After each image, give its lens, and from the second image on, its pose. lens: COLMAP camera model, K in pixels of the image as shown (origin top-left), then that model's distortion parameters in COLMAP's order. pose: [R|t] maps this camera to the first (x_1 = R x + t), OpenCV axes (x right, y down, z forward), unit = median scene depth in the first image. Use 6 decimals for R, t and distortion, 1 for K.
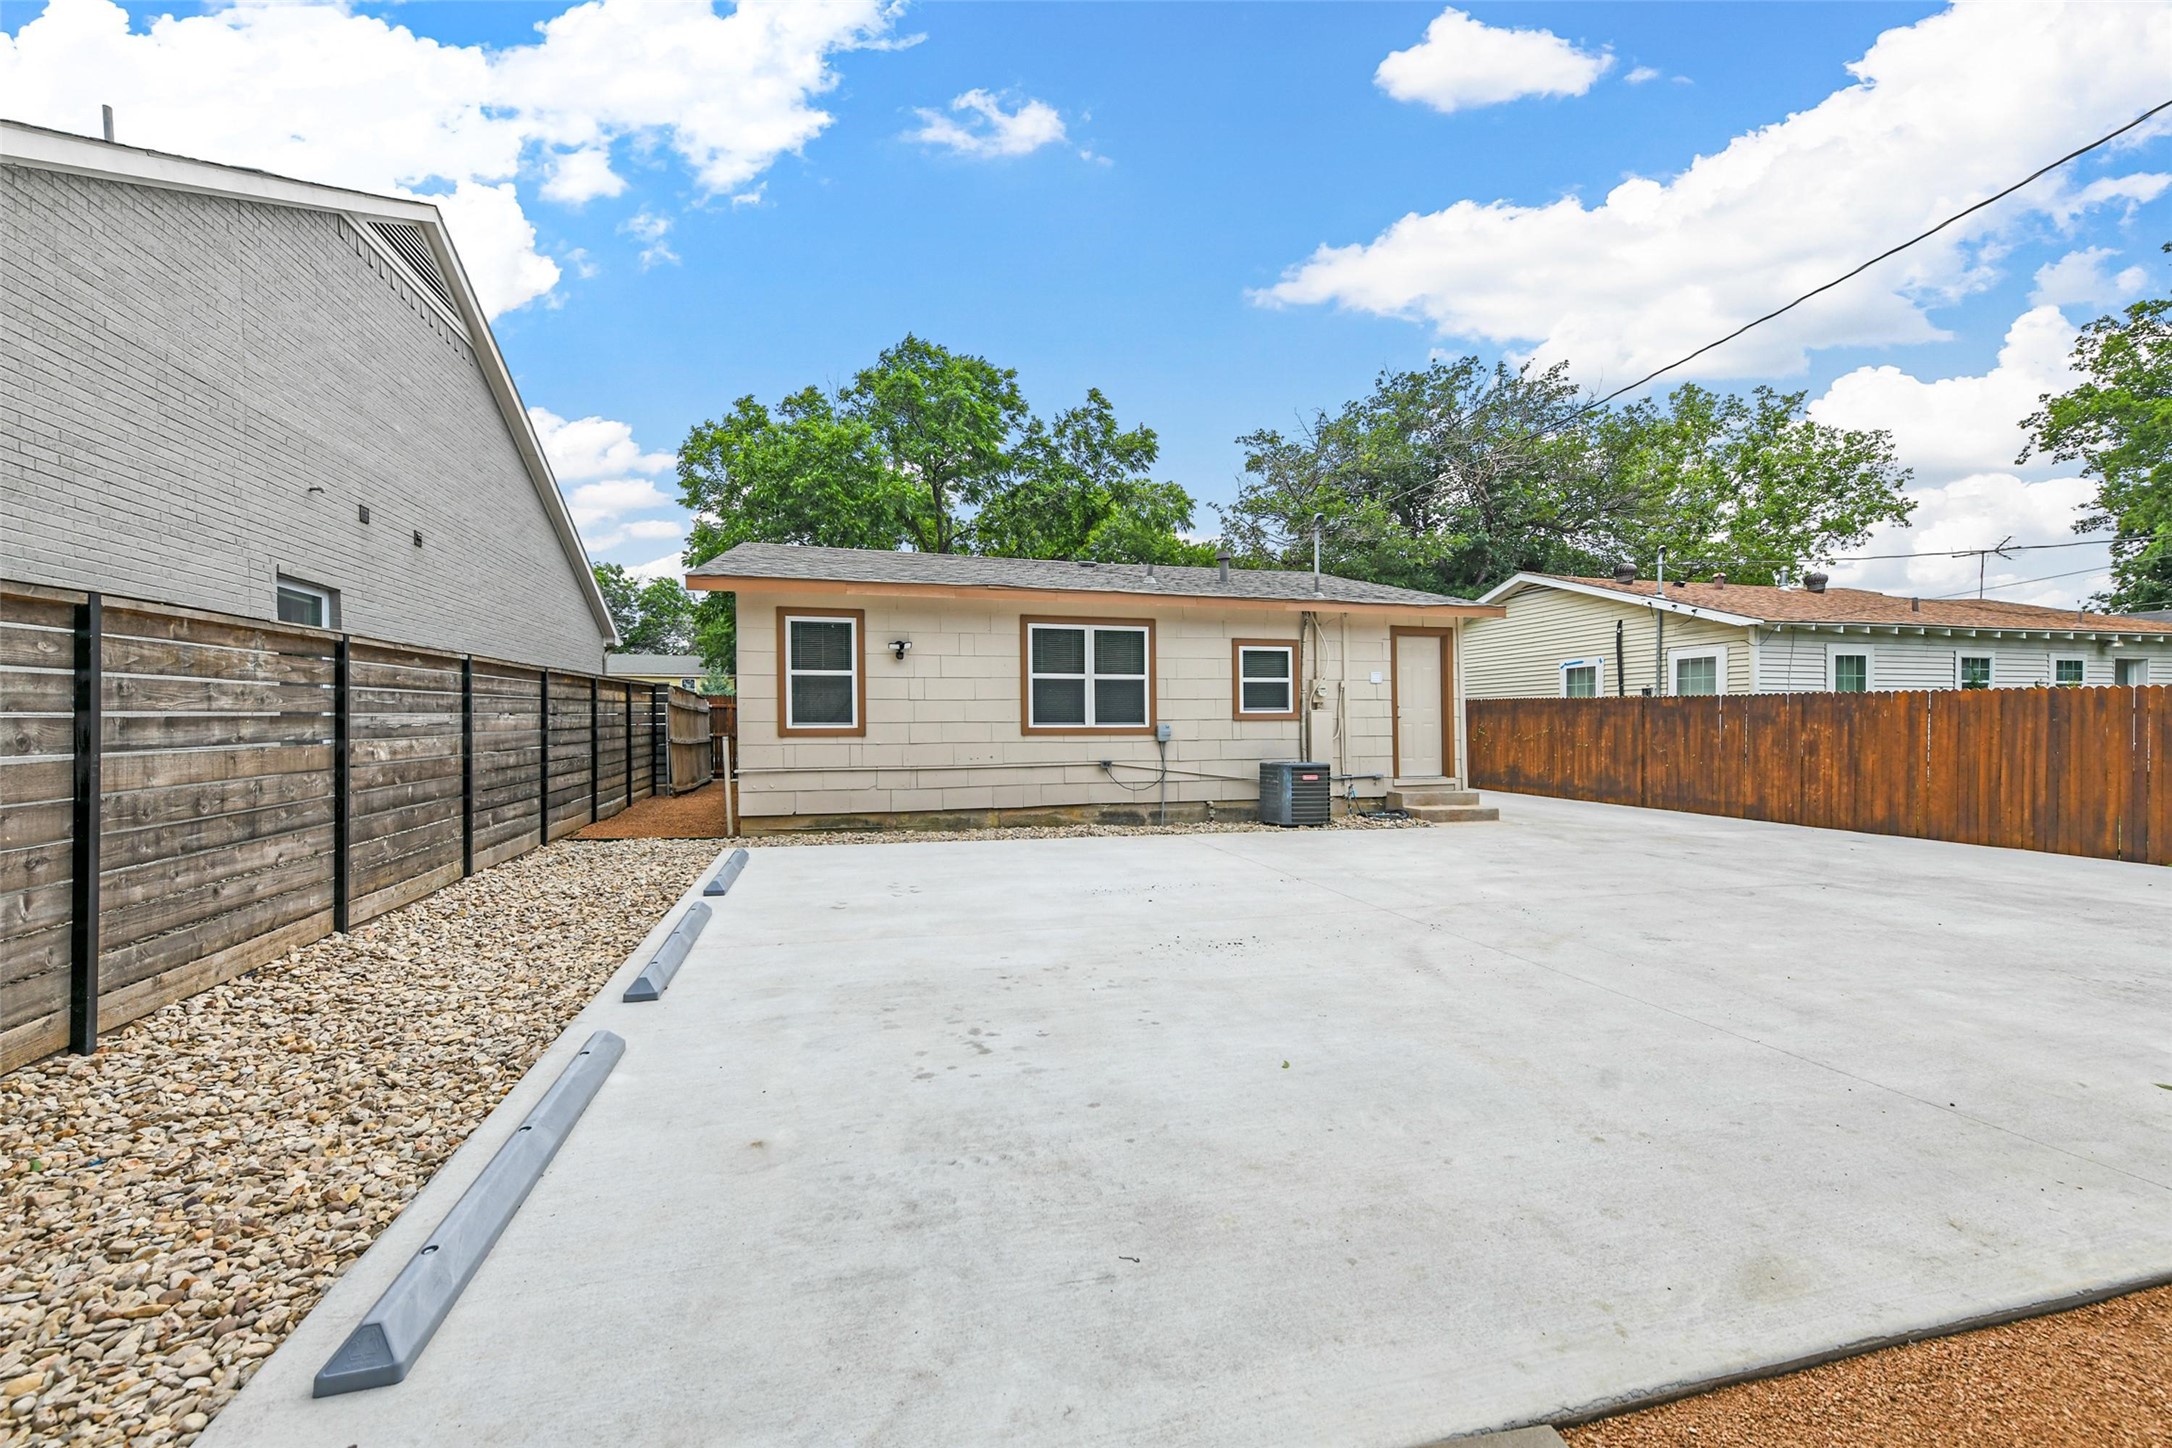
lens RADIAL K [[851.7, 0, 1092.2], [0, 851.7, 728.4], [0, 0, 1]] dist [0.014674, -0.000127]
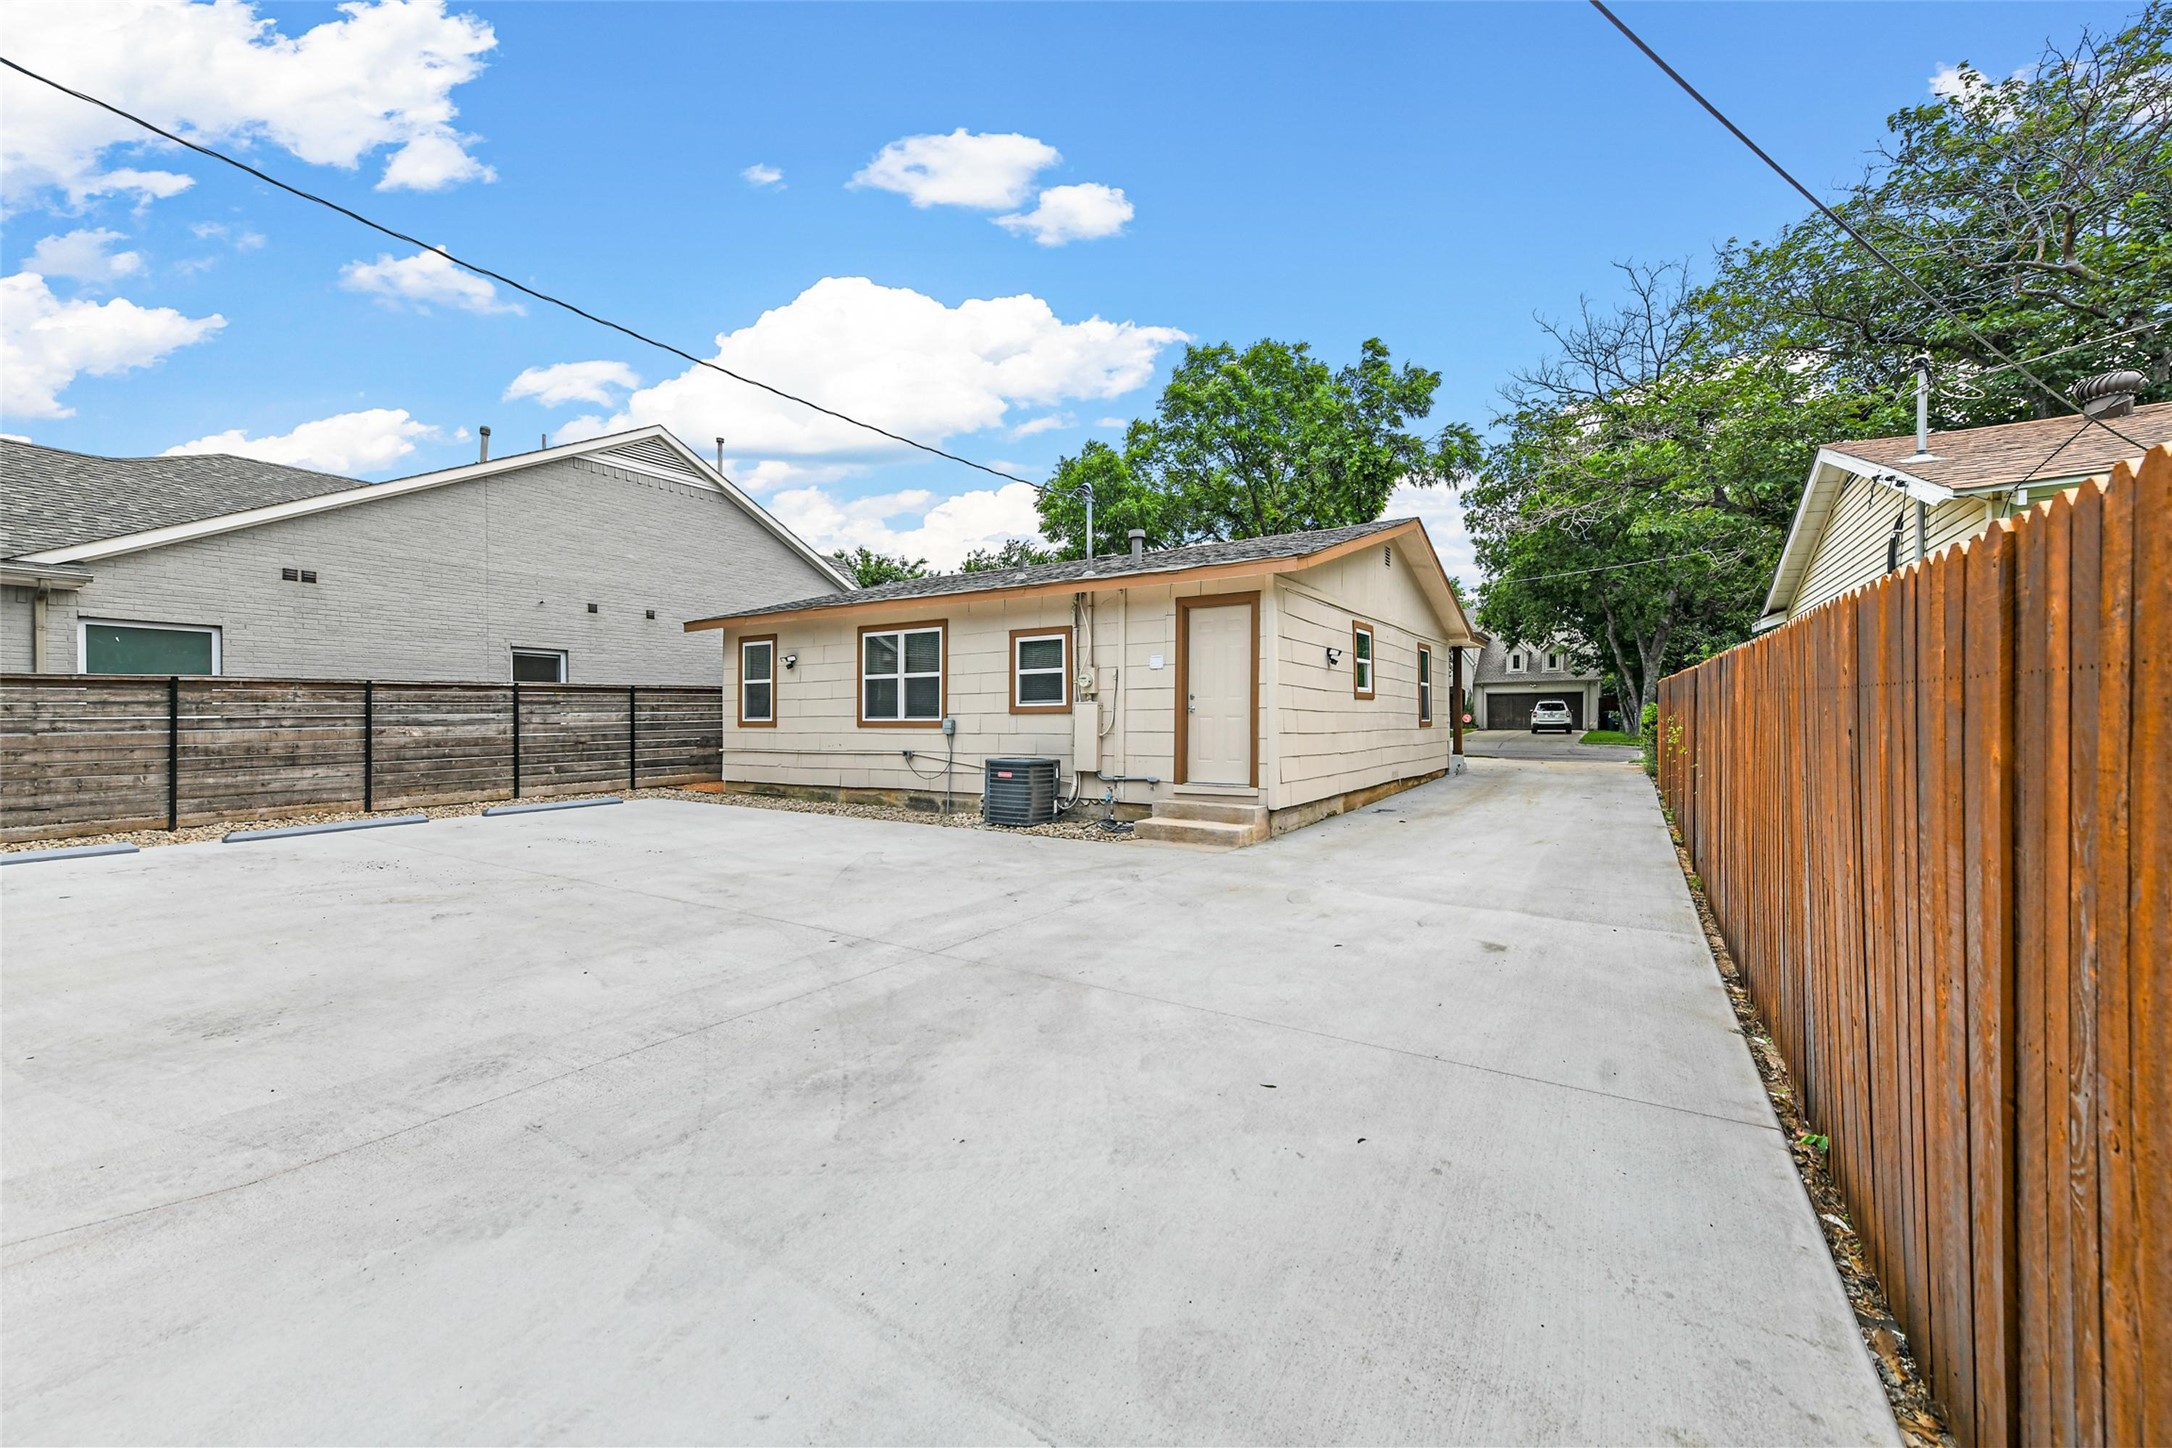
lens RADIAL K [[845.4, 0, 1088.7], [0, 845.4, 725.2], [0, 0, 1]] dist [0.013528, 0.000439]
pose [[0.667799, 0.006095, -0.744317, 0.985051], [-0.000249, 0.999968, 0.007965, -0.004313], [0.744342, -0.005133, 0.667779, 0.432159]]
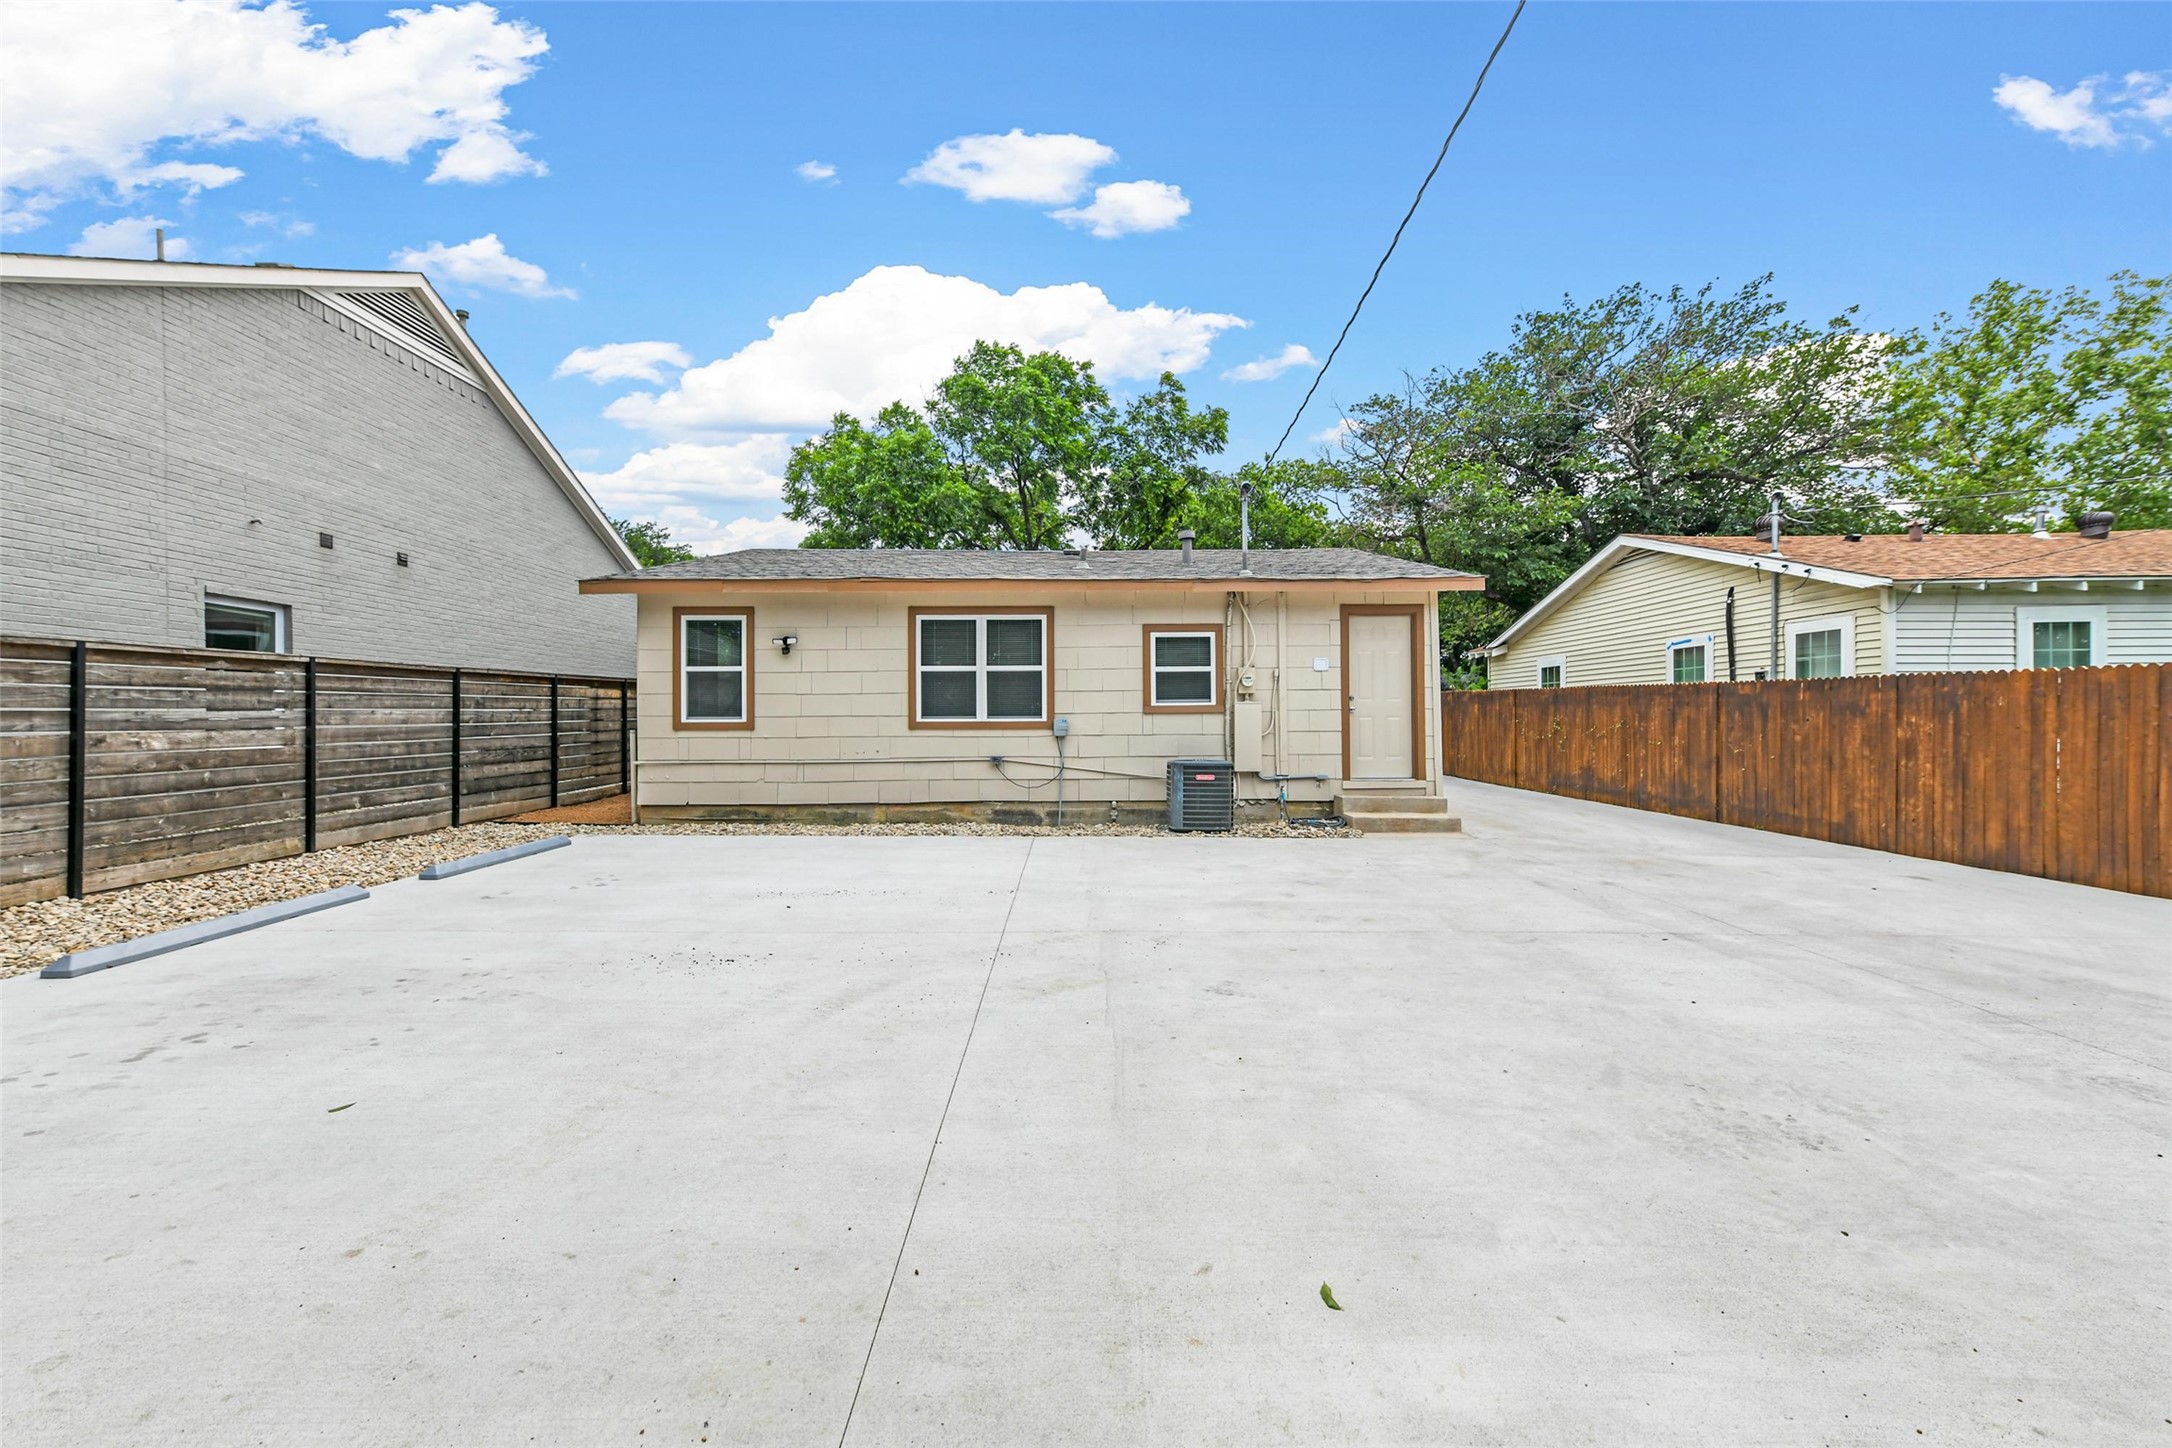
lens RADIAL K [[849.6, 0, 1090.4], [0, 849.6, 719.6], [0, 0, 1]] dist [0.013089, 0.000248]
pose [[0.965509, -0.001127, -0.260369, 0.360420], [0.000025, 0.999991, -0.004236, 0.000995], [0.260371, 0.004084, 0.965500, 0.107036]]
